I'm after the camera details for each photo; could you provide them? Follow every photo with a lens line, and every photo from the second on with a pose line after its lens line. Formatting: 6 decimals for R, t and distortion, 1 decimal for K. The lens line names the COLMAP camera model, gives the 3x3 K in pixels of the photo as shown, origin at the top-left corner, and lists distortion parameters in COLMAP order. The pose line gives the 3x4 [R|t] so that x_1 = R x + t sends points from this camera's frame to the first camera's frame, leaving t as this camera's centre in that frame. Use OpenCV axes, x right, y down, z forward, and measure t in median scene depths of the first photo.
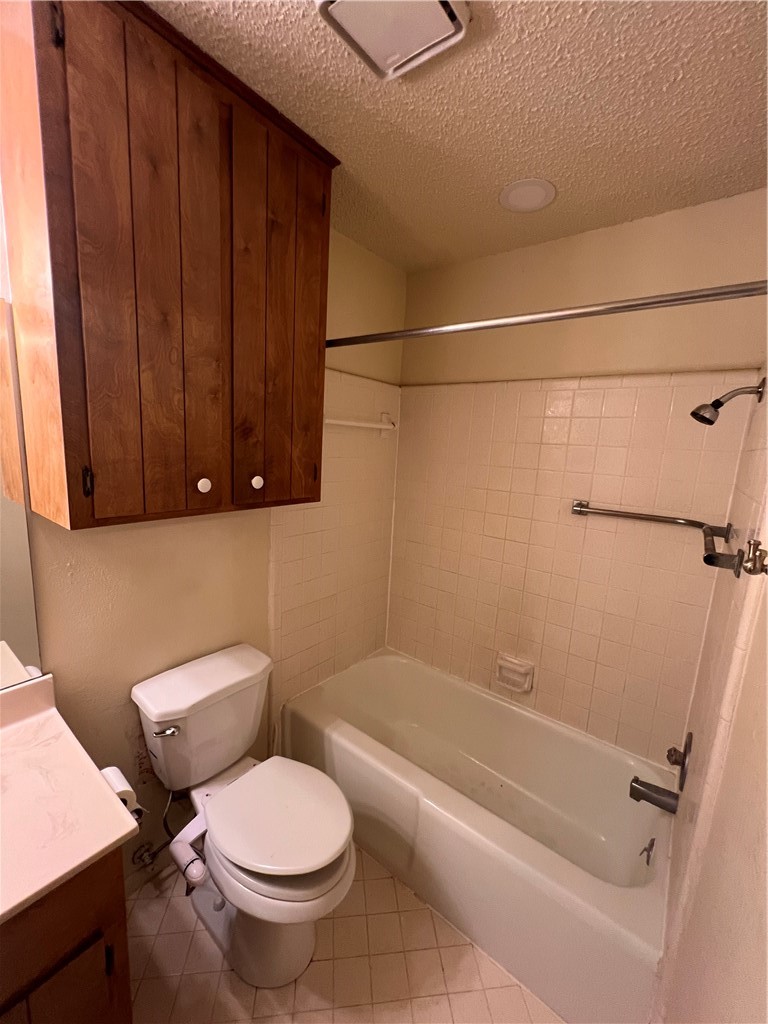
lens RADIAL K [[413.2, 0, 386.0], [0, 413.2, 506.4], [0, 0, 1]] dist [-0.002327, 0.000029]
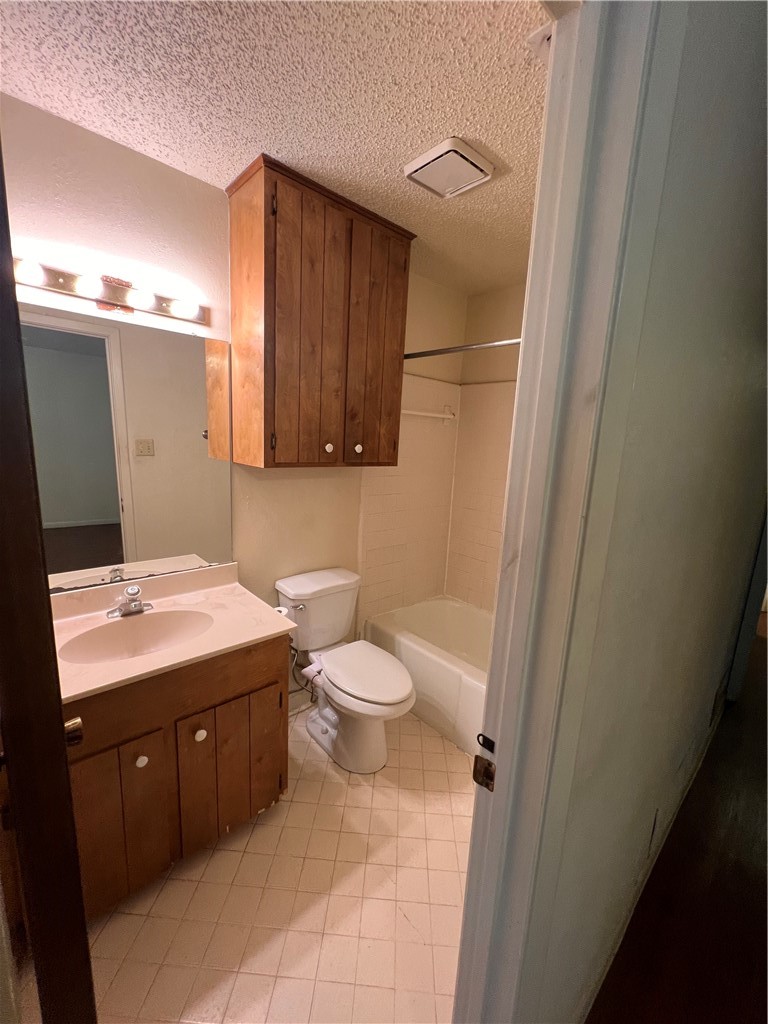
lens RADIAL K [[412.0, 0, 384.8], [0, 412.0, 507.6], [0, 0, 1]] dist [-0.001815, 0.000372]
pose [[0.984742, 0.025966, -0.172070, 0.060384], [-0.025322, 0.999662, 0.005938, 0.154303], [0.172166, -0.001491, 0.985067, -0.522148]]
